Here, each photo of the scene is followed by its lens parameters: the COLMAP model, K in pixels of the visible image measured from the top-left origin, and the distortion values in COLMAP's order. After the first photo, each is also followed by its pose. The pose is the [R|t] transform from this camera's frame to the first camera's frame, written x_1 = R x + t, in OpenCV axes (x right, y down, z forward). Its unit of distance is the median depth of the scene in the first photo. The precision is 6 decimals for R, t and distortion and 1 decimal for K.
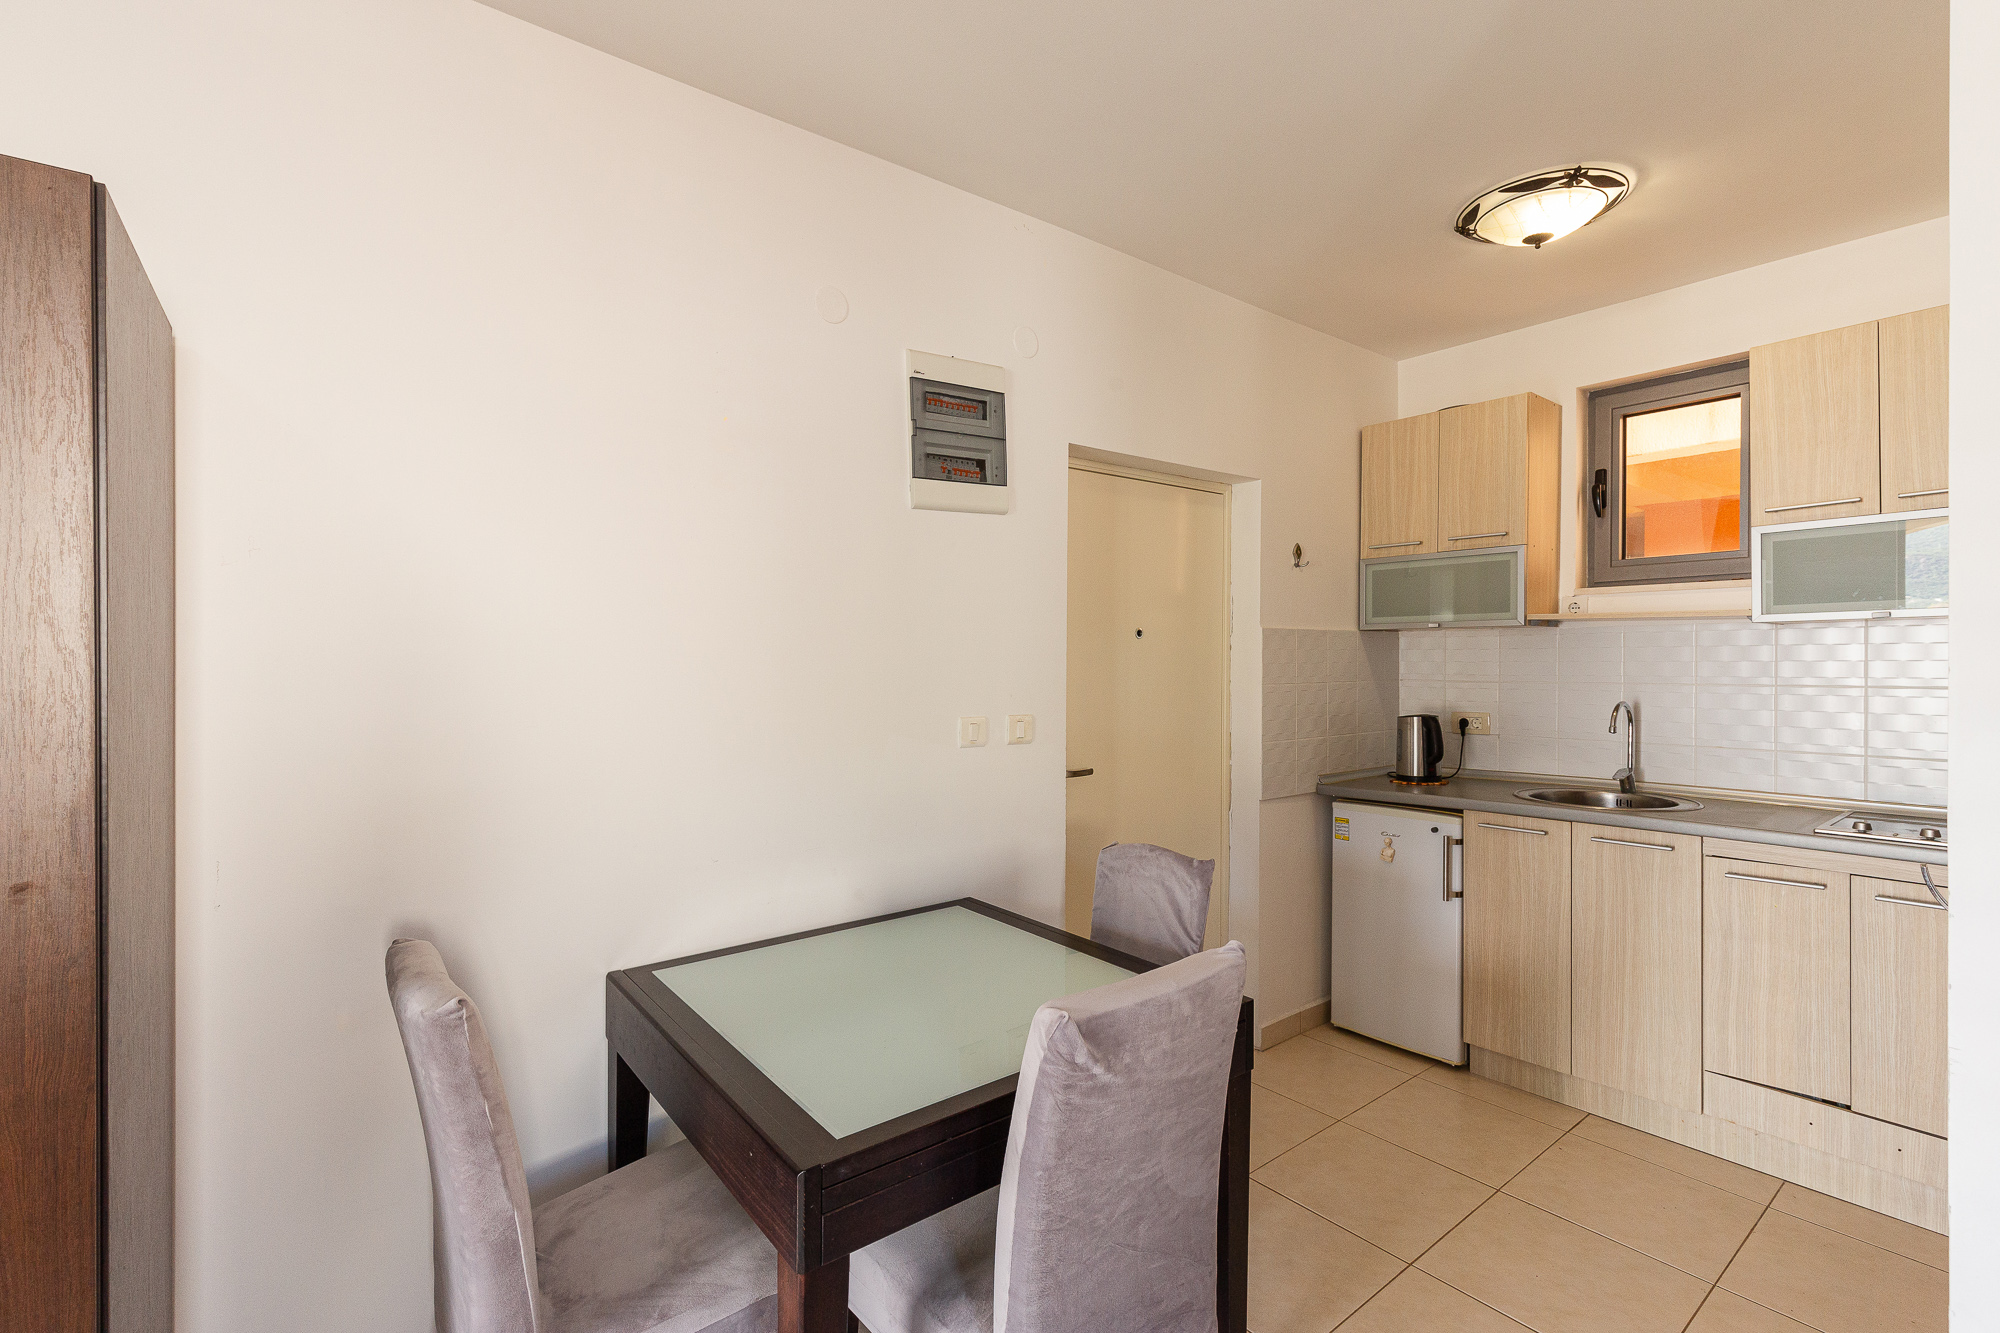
lens RADIAL K [[890.4, 0, 1004.0], [0, 890.4, 662.5], [0, 0, 1]] dist [-0.001916, -0.000994]
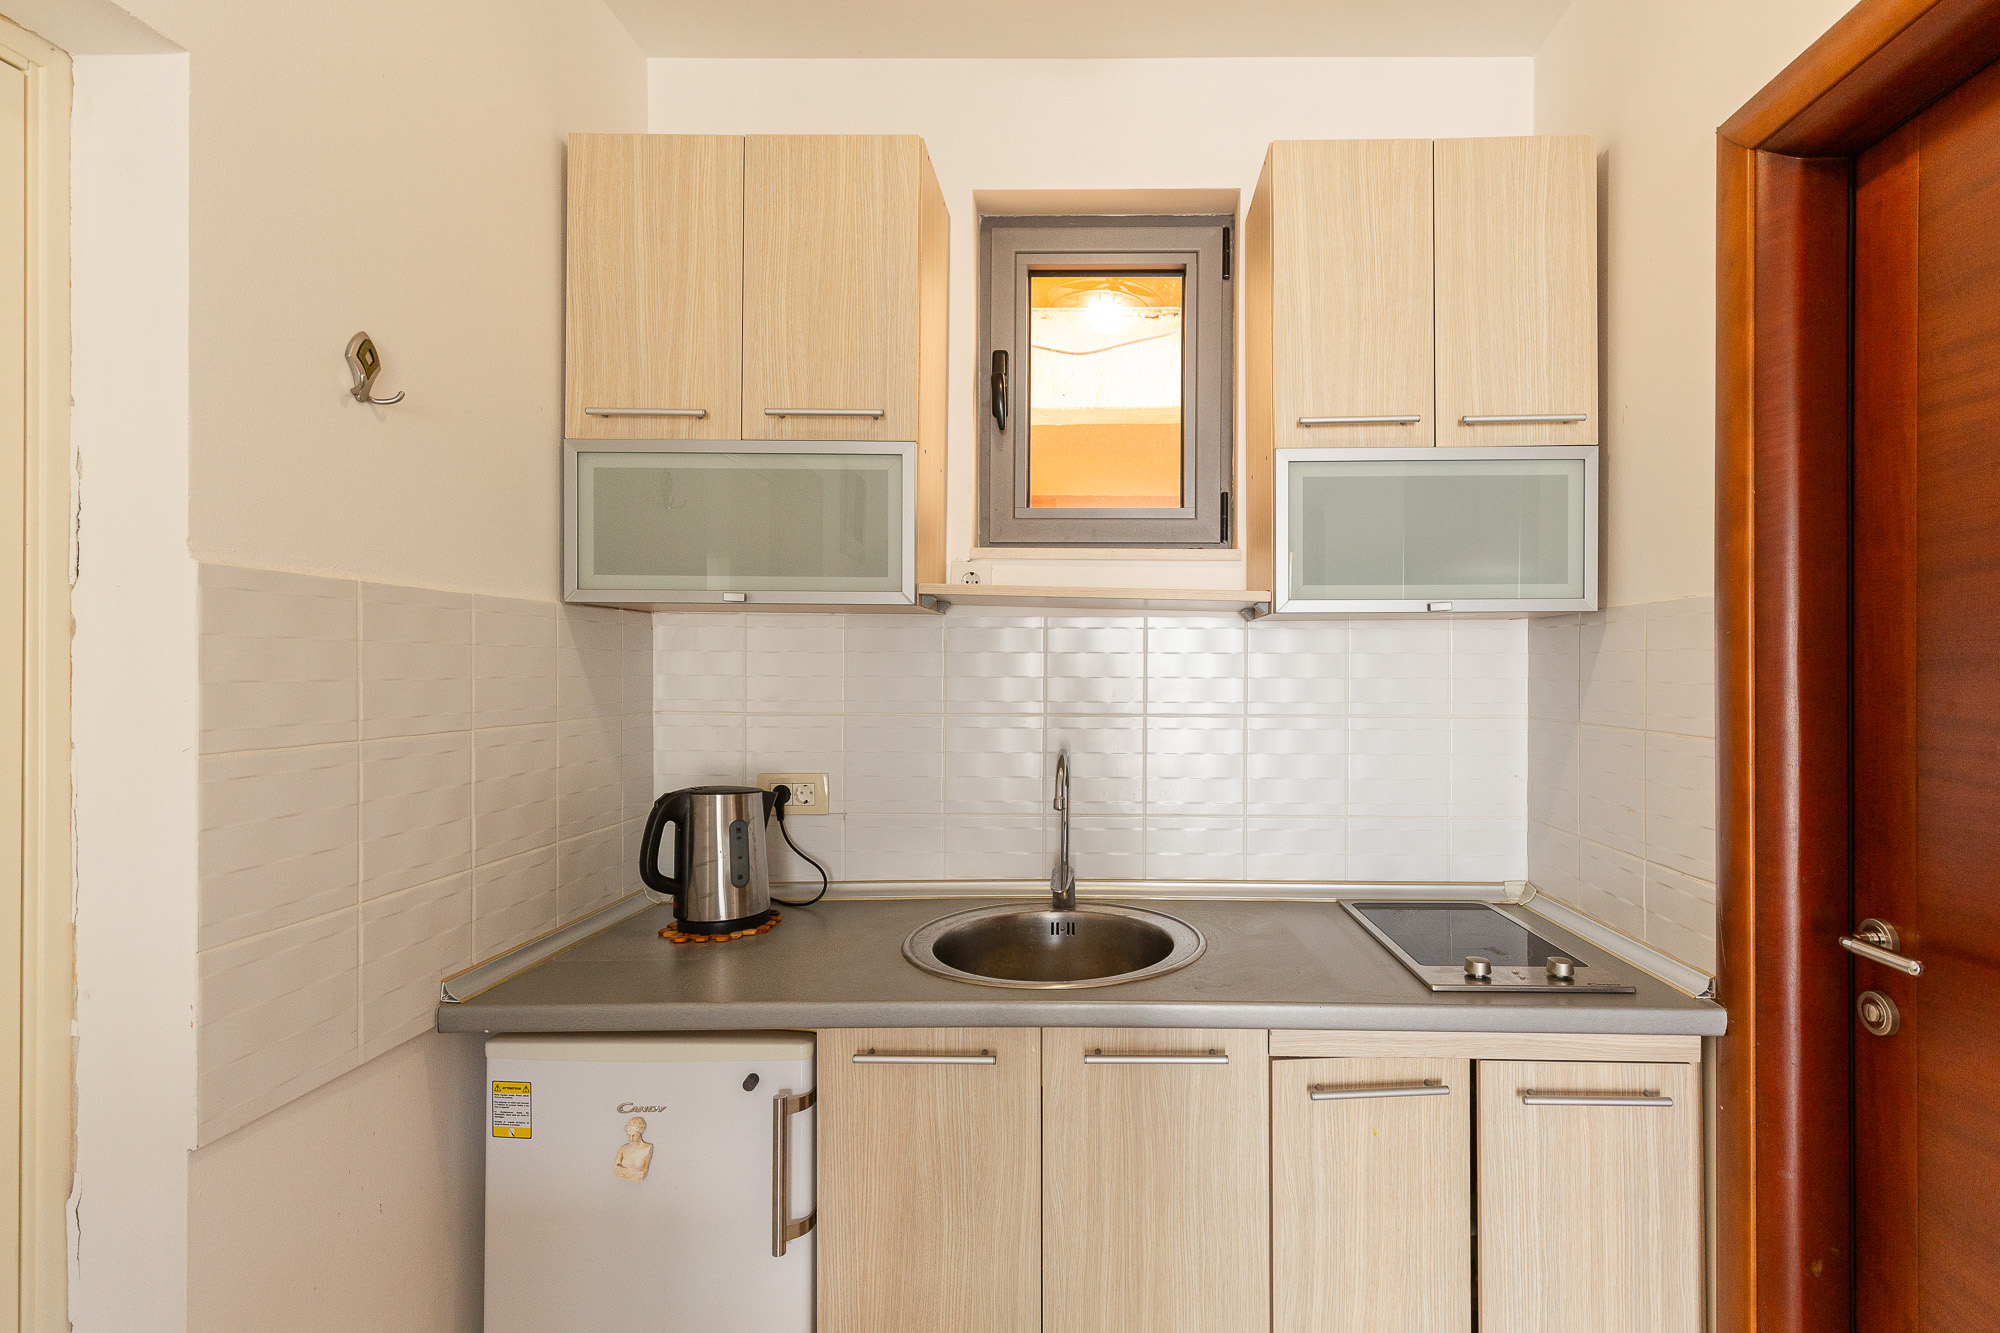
lens RADIAL K [[925.8, 0, 1085.7], [0, 925.8, 686.9], [0, 0, 1]] dist [0.009057, -0.000416]
pose [[0.640232, -0.008433, 0.768136, 0.255727], [-0.005555, 0.999863, 0.015607, -0.004614], [-0.768162, -0.014259, 0.640097, 0.613330]]
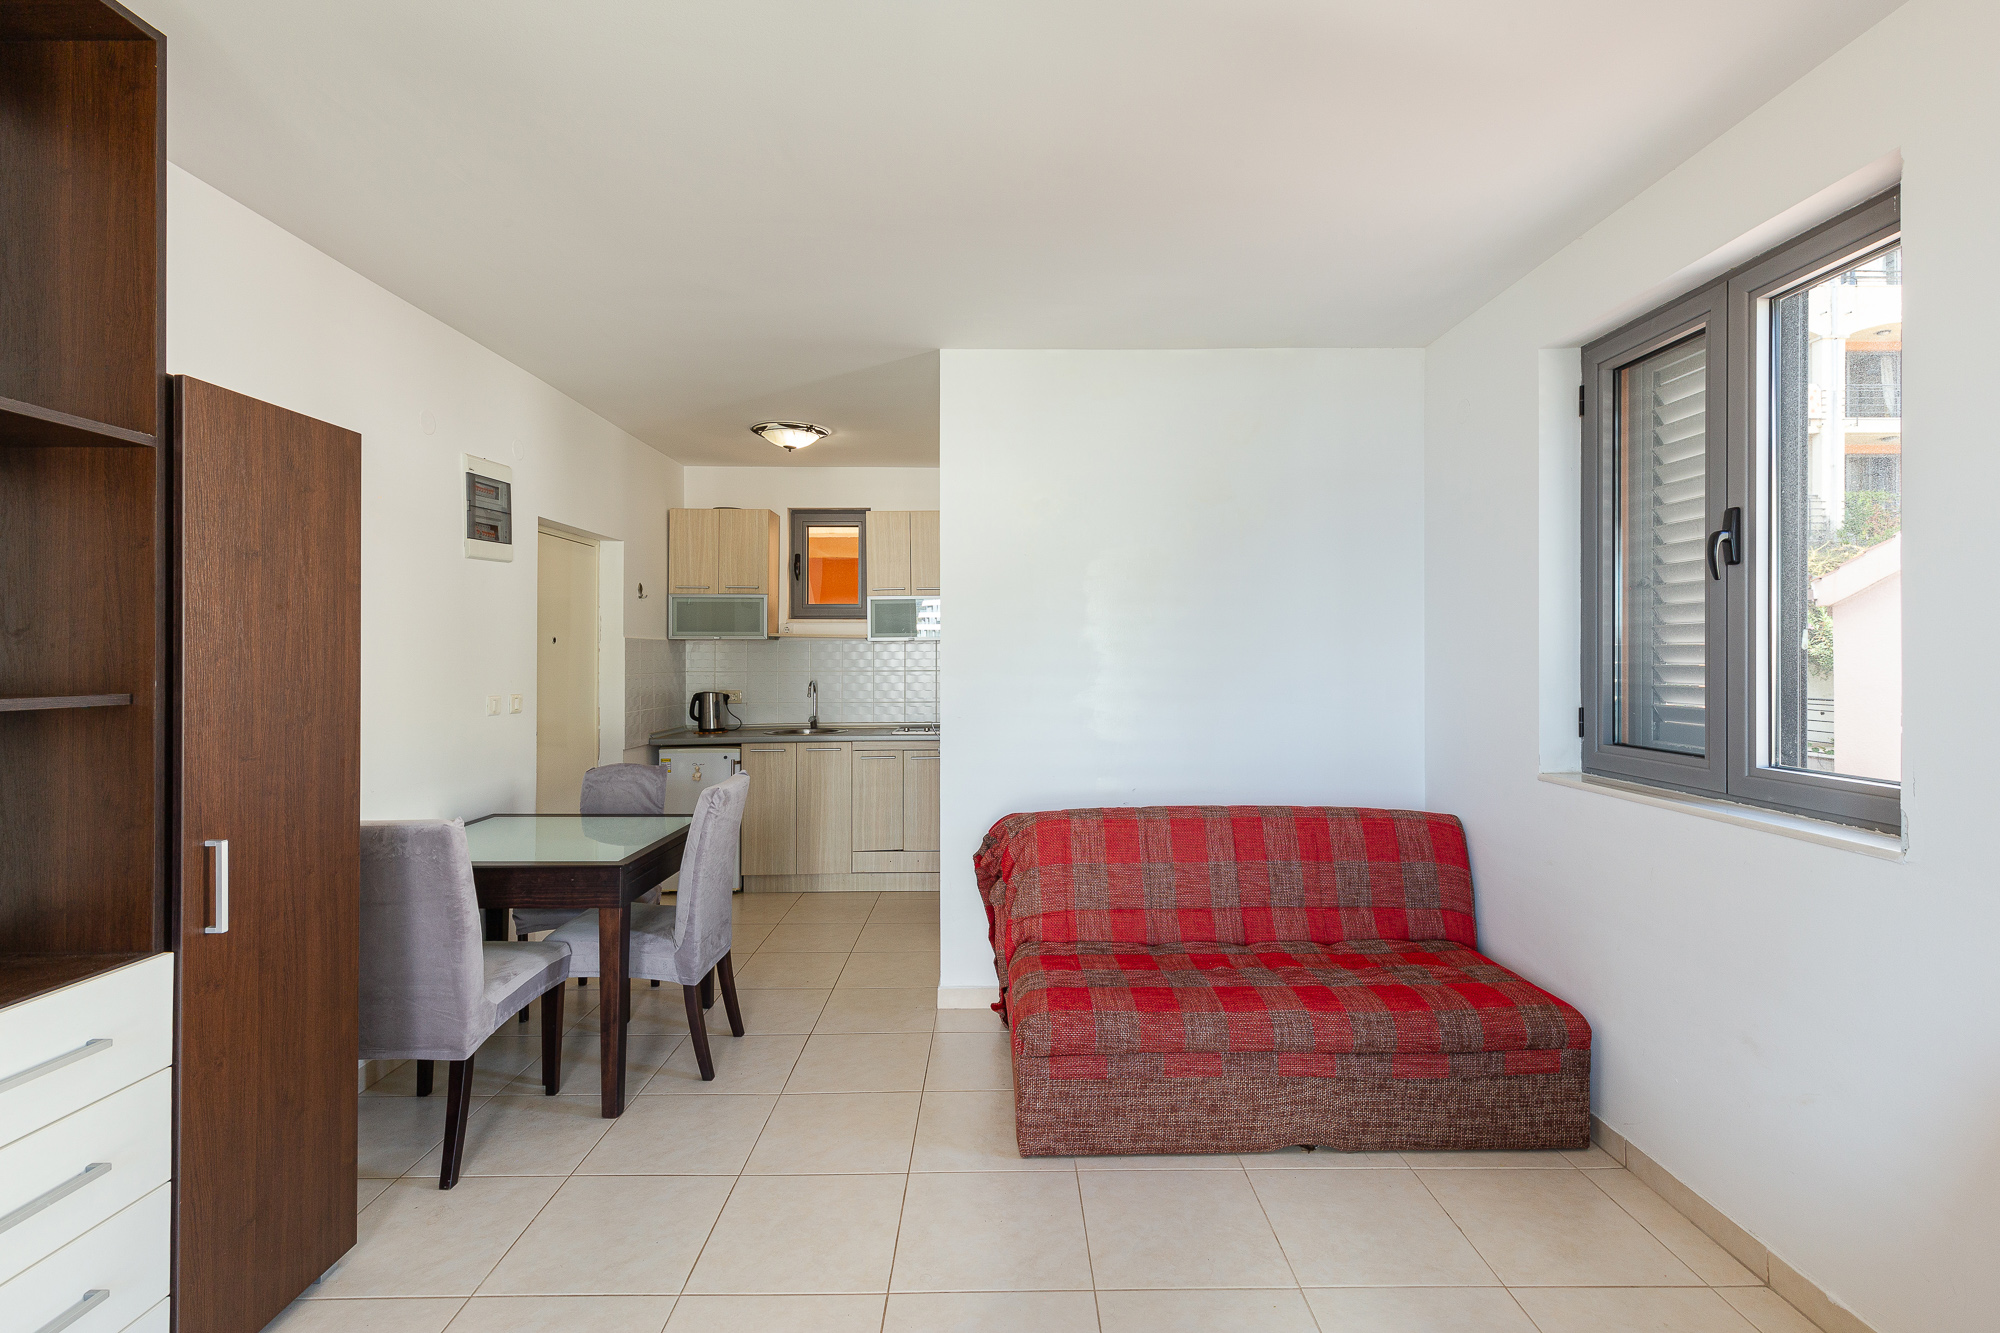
lens RADIAL K [[908.8, 0, 1002.5], [0, 908.8, 652.2], [0, 0, 1]] dist [0.017193, -0.000989]
pose [[0.615168, 0.006711, 0.788368, -0.585492], [0.000751, 0.999958, -0.009098, 0.001247], [-0.788396, 0.006189, 0.615137, -0.515719]]
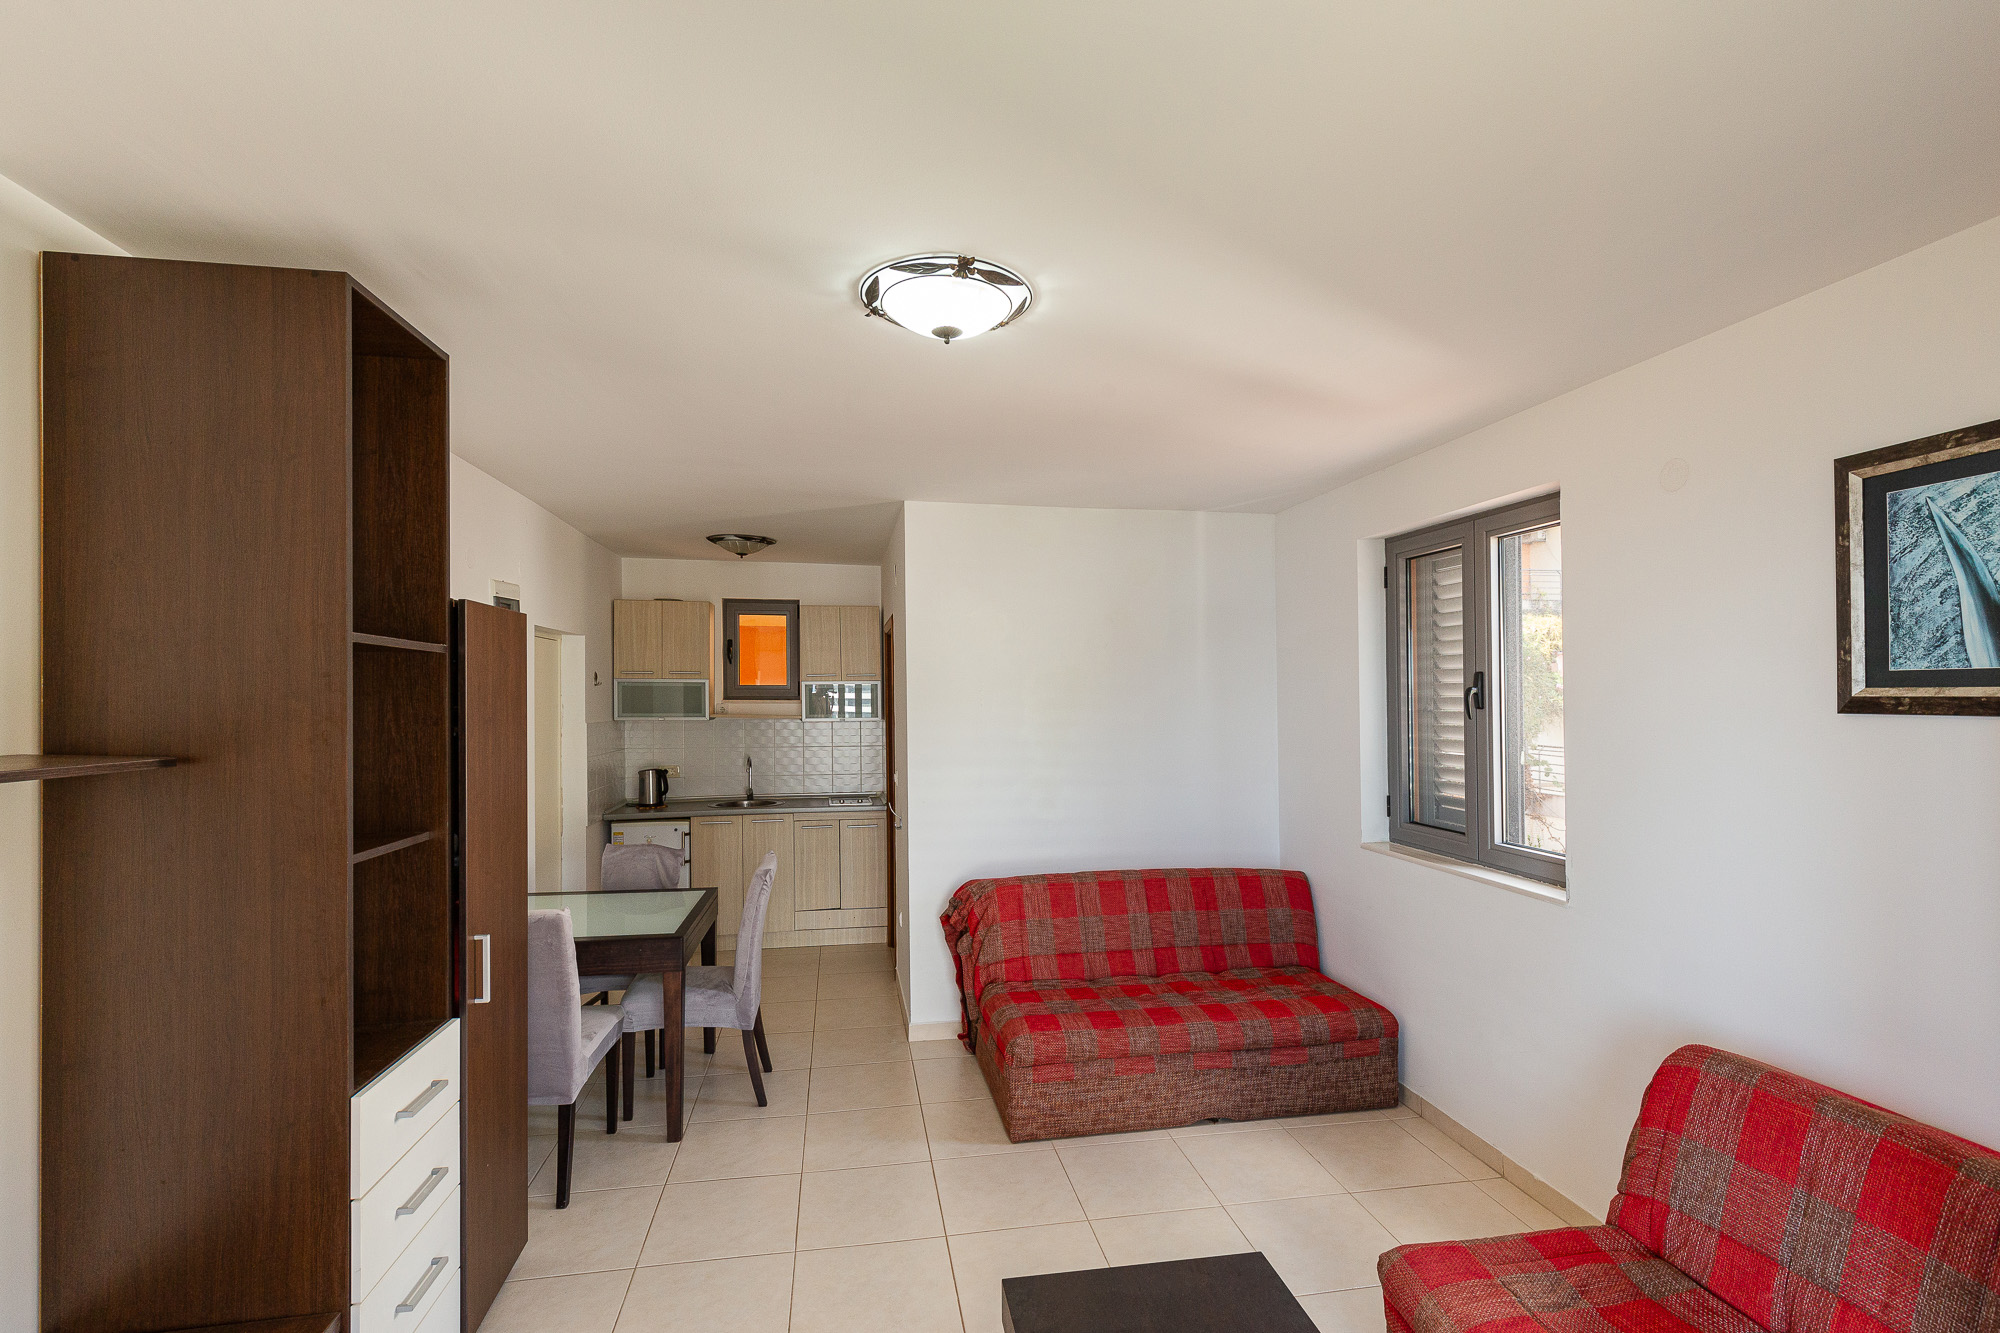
lens RADIAL K [[915.1, 0, 979.9], [0, 915.1, 669.1], [0, 0, 1]] dist [0.021874, 0.000107]
pose [[0.489147, 0.025848, 0.871818, -0.935673], [0.003566, 0.999493, -0.031634, -0.092915], [-0.872194, 0.018583, 0.488807, -0.544045]]
